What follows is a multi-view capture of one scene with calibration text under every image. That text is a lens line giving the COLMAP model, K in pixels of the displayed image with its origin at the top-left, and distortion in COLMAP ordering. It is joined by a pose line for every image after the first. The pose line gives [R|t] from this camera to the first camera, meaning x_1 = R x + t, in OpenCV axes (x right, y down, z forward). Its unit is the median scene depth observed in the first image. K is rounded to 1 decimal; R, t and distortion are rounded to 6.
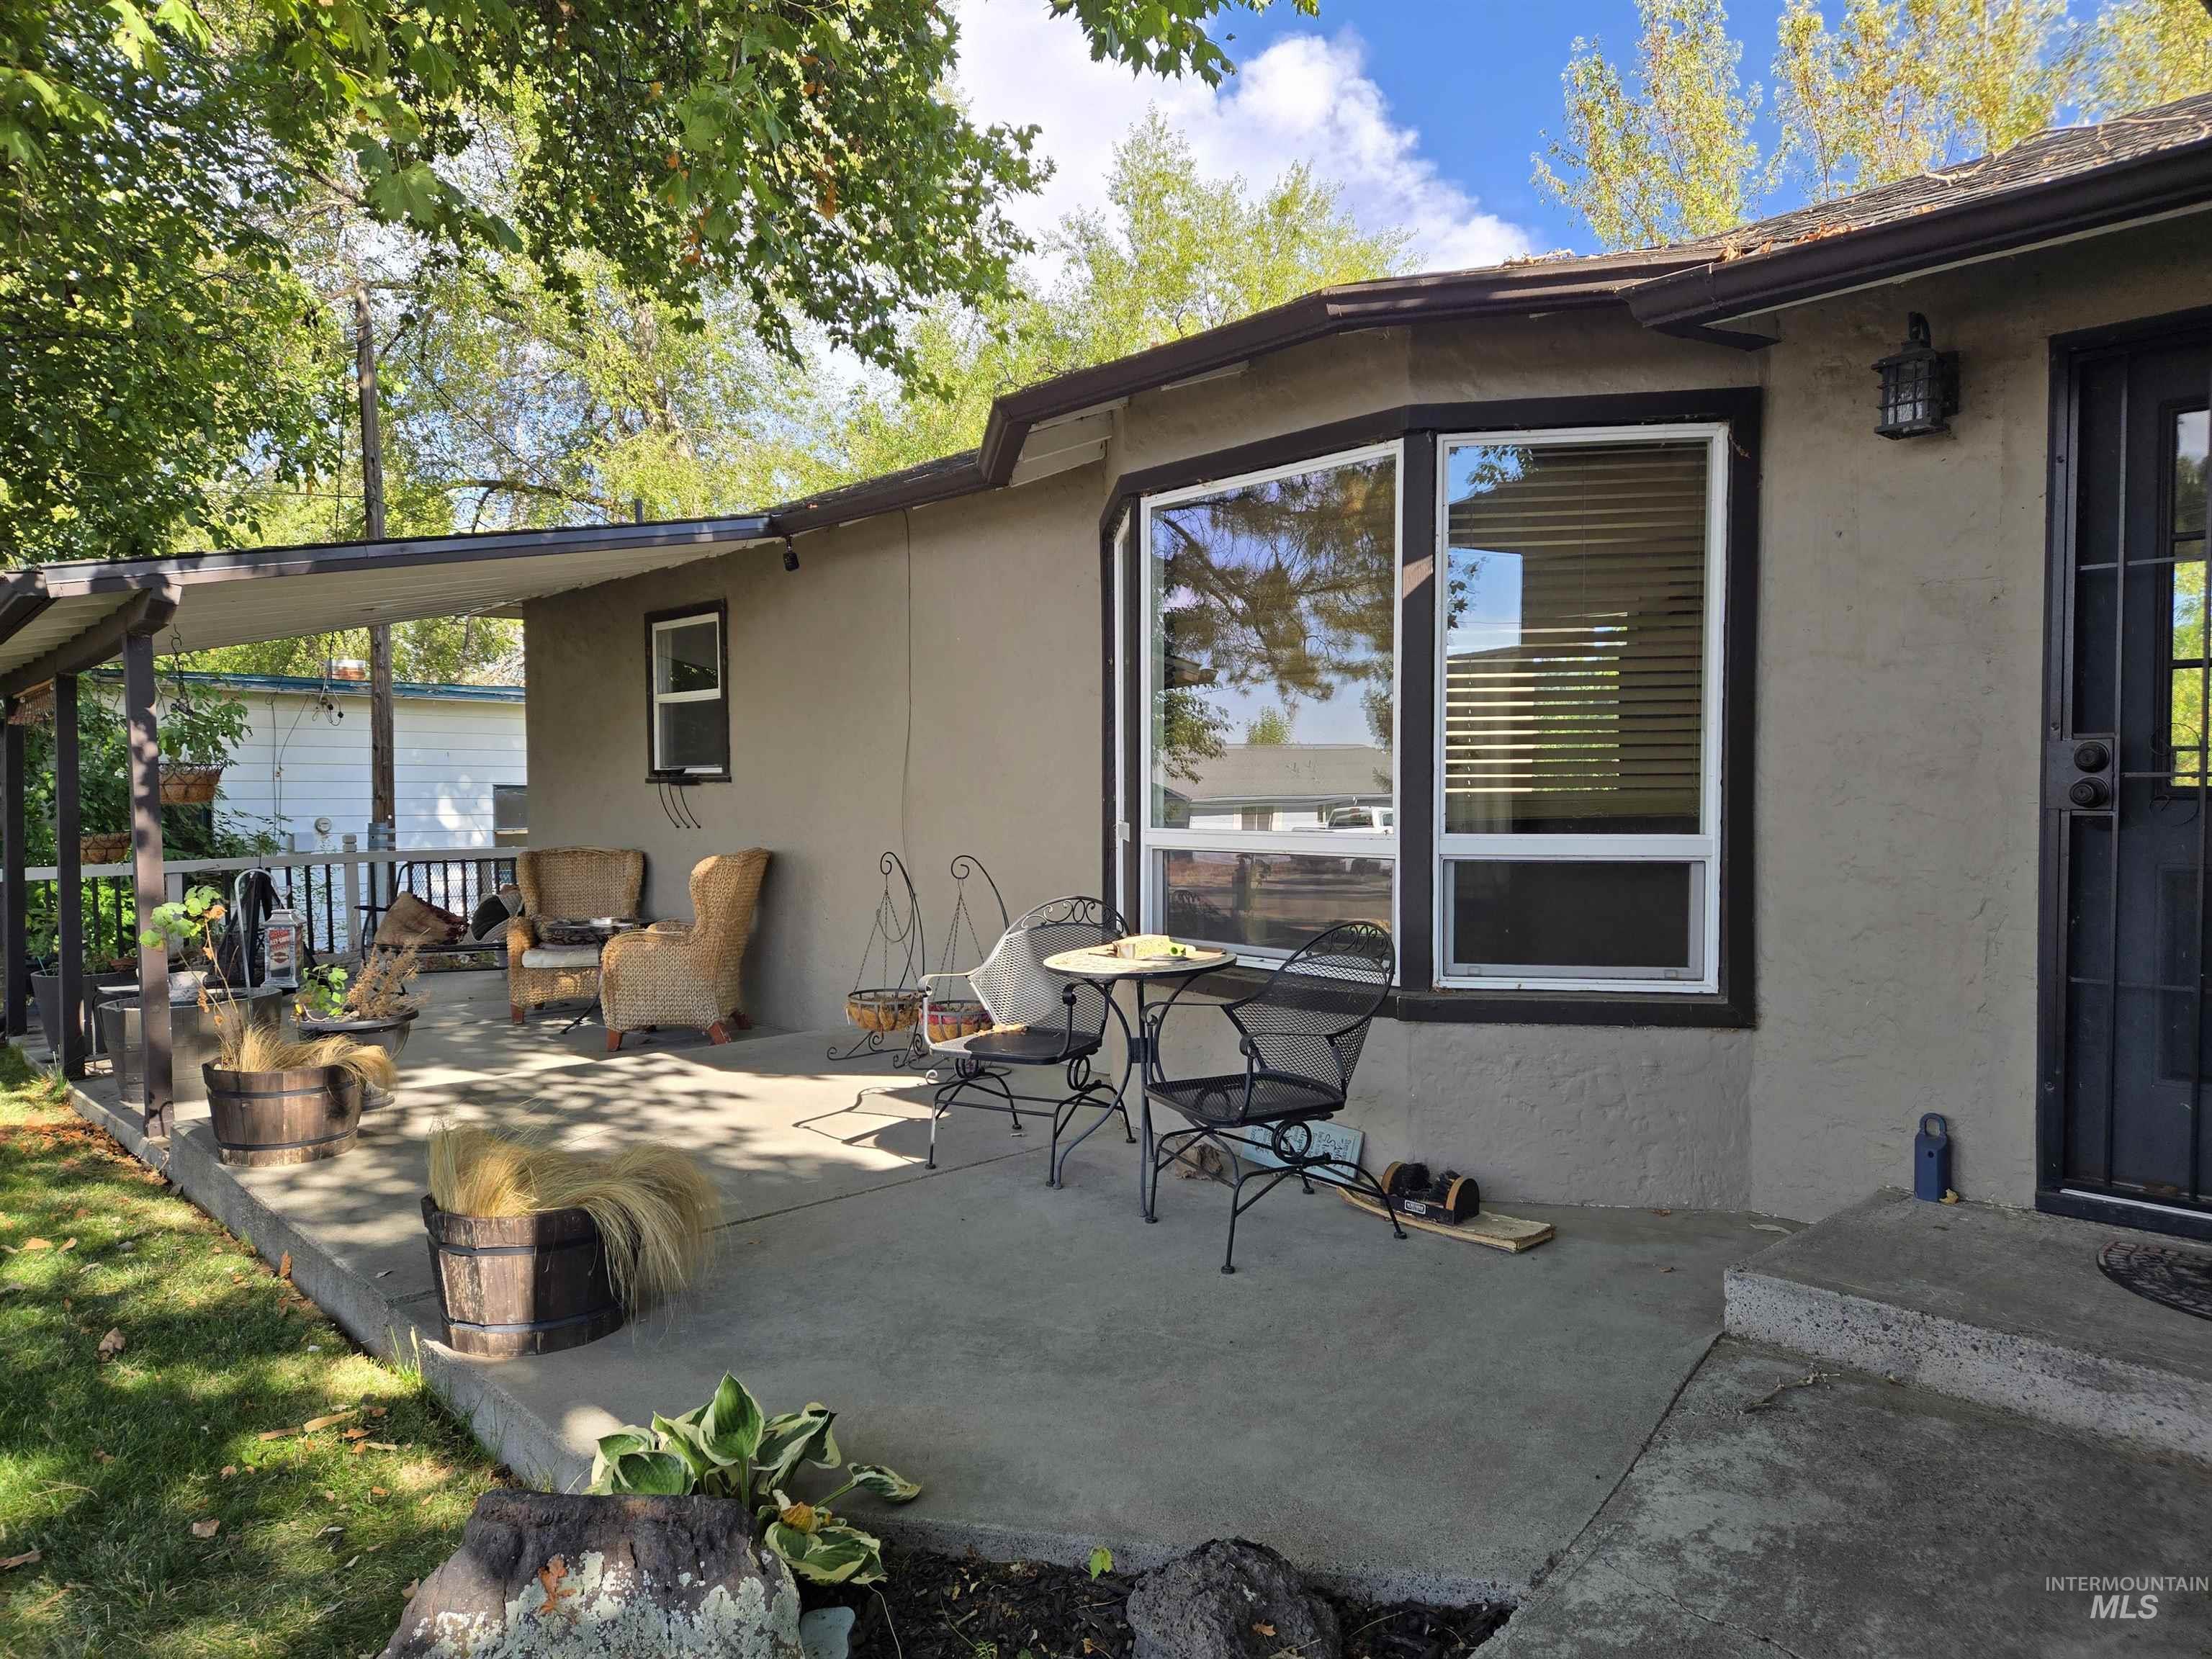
lens RADIAL K [[1479.5, 0, 1126.2], [0, 1479.5, 829.0], [0, 0, 1]] dist [0.070891, -0.060500]
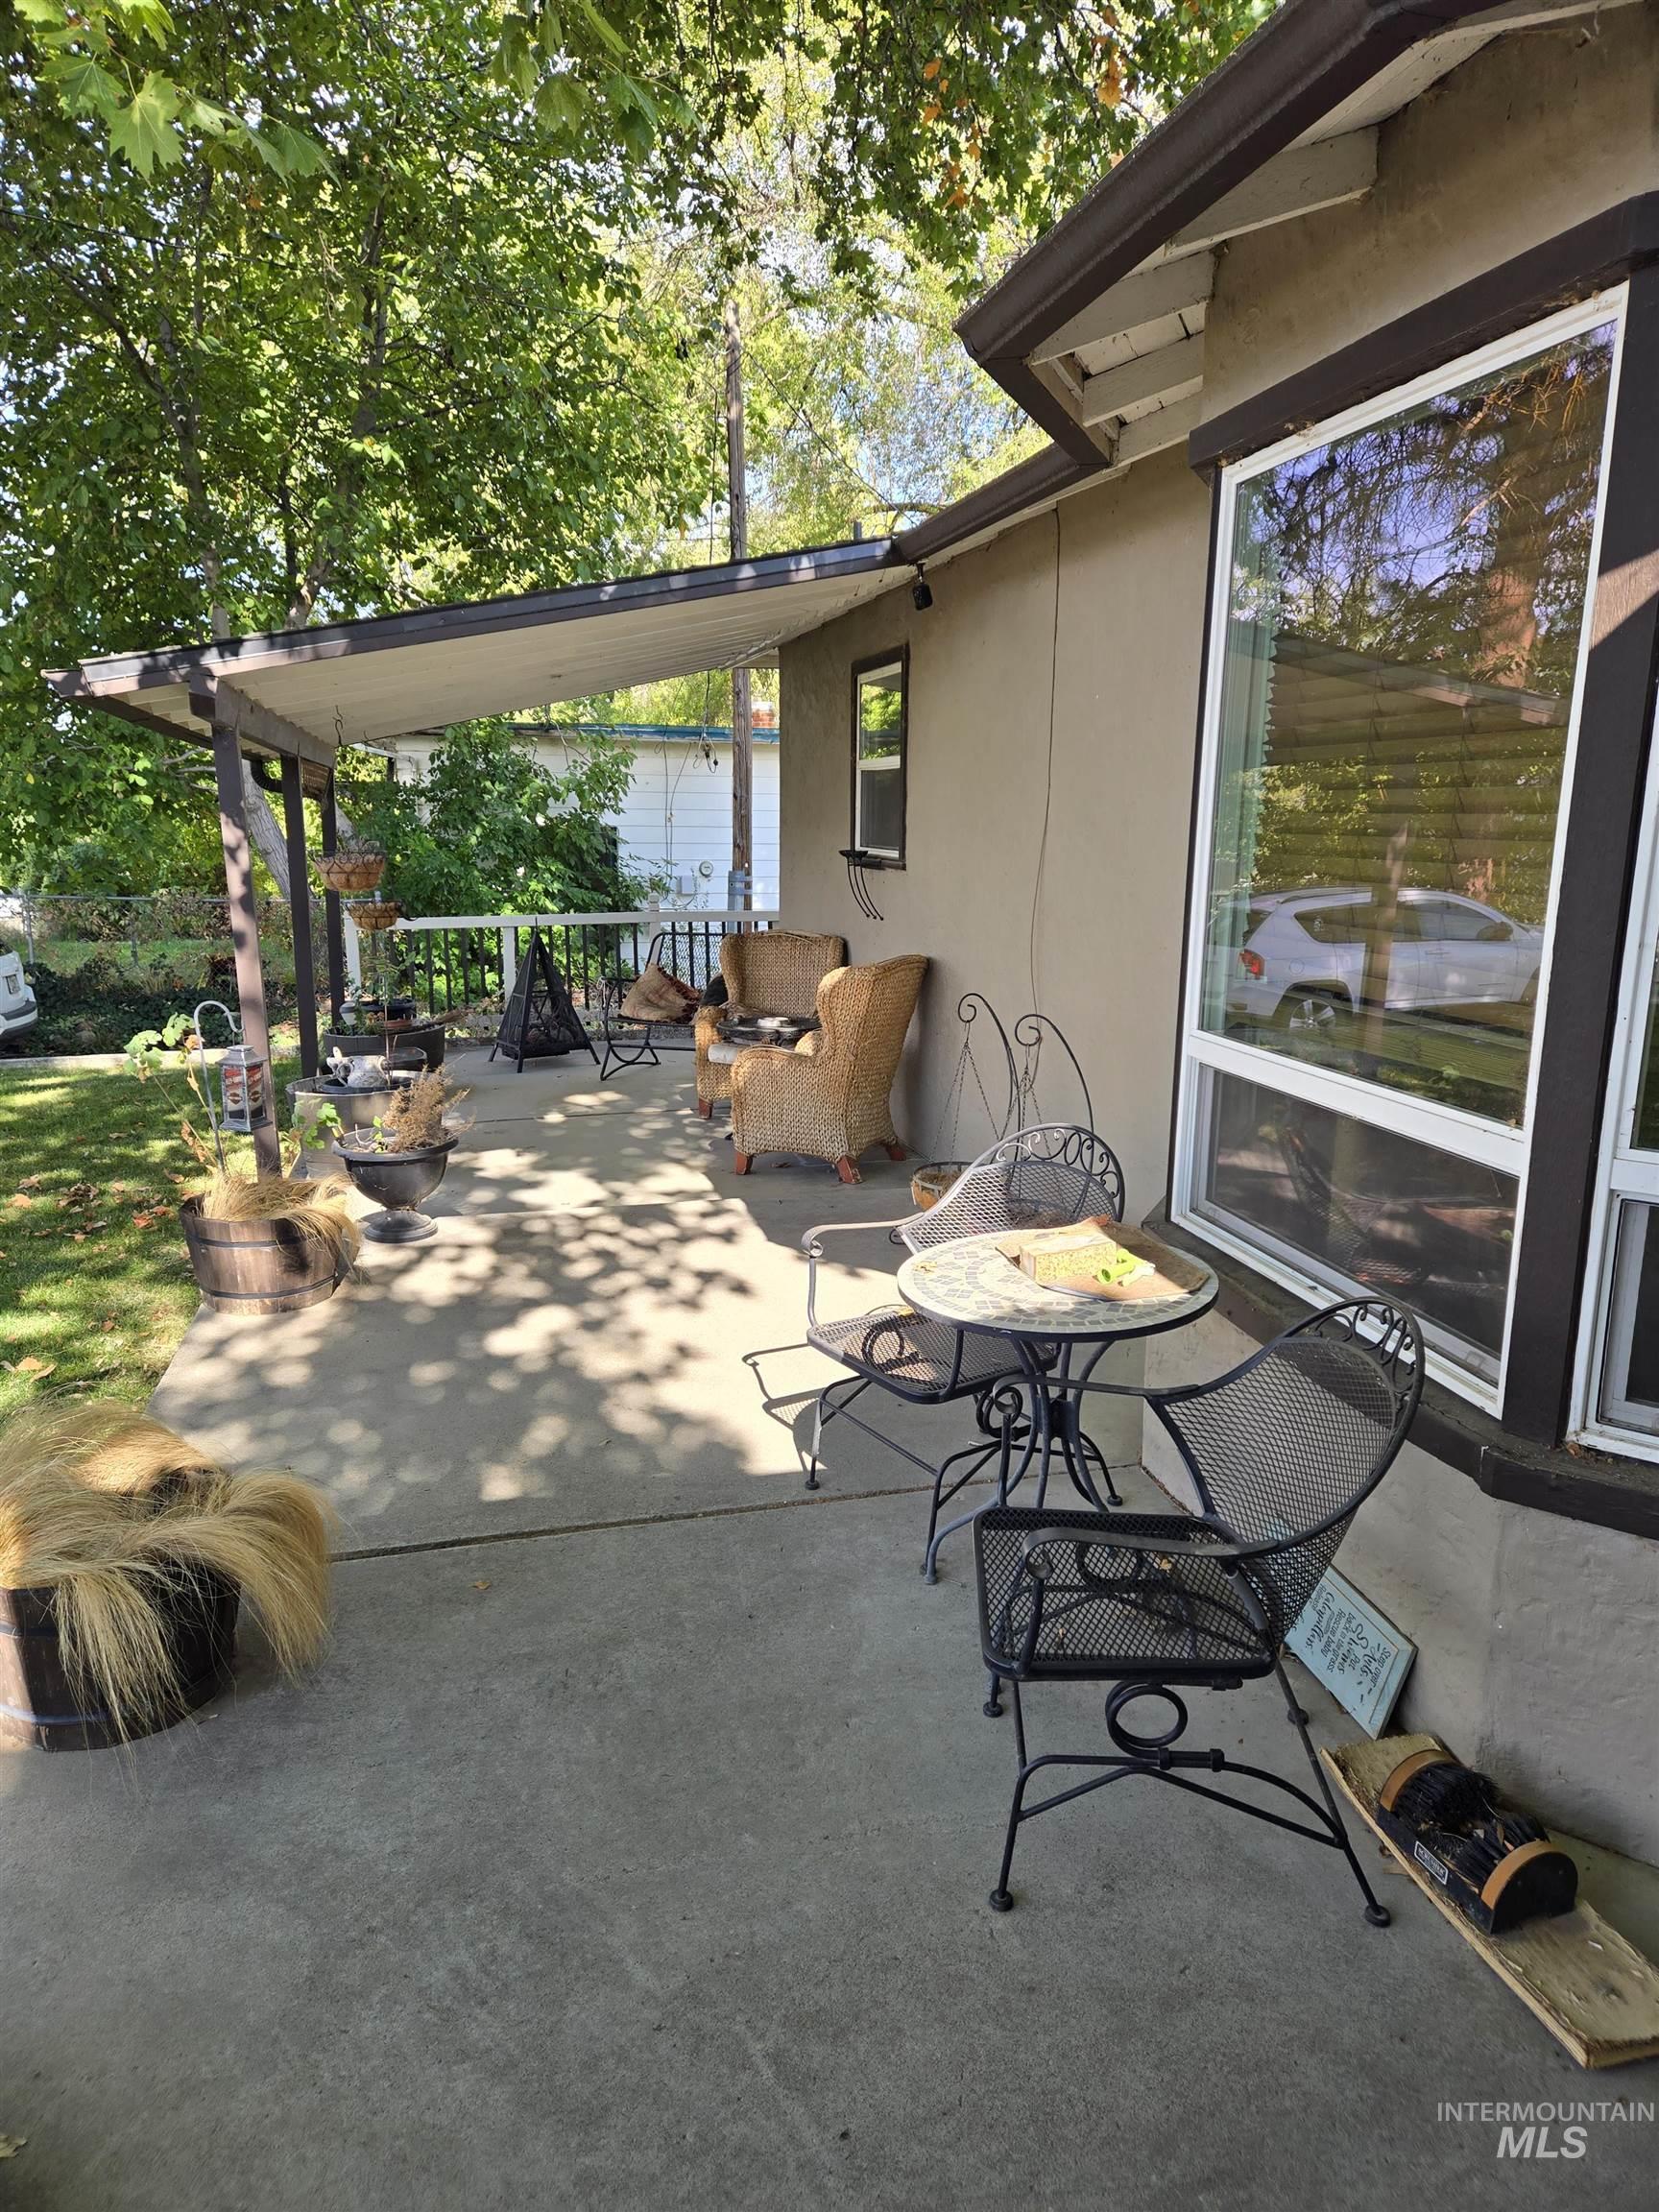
lens RADIAL K [[1479.5, 0, 807.4], [0, 1479.5, 1111.8], [0, 0, 1]] dist [0.070891, -0.060500]
pose [[0.866403, 0.108019, -0.487521, 0.133789], [-0.021406, 0.983459, 0.179862, -0.055388], [0.498886, -0.145398, 0.854384, 0.271861]]
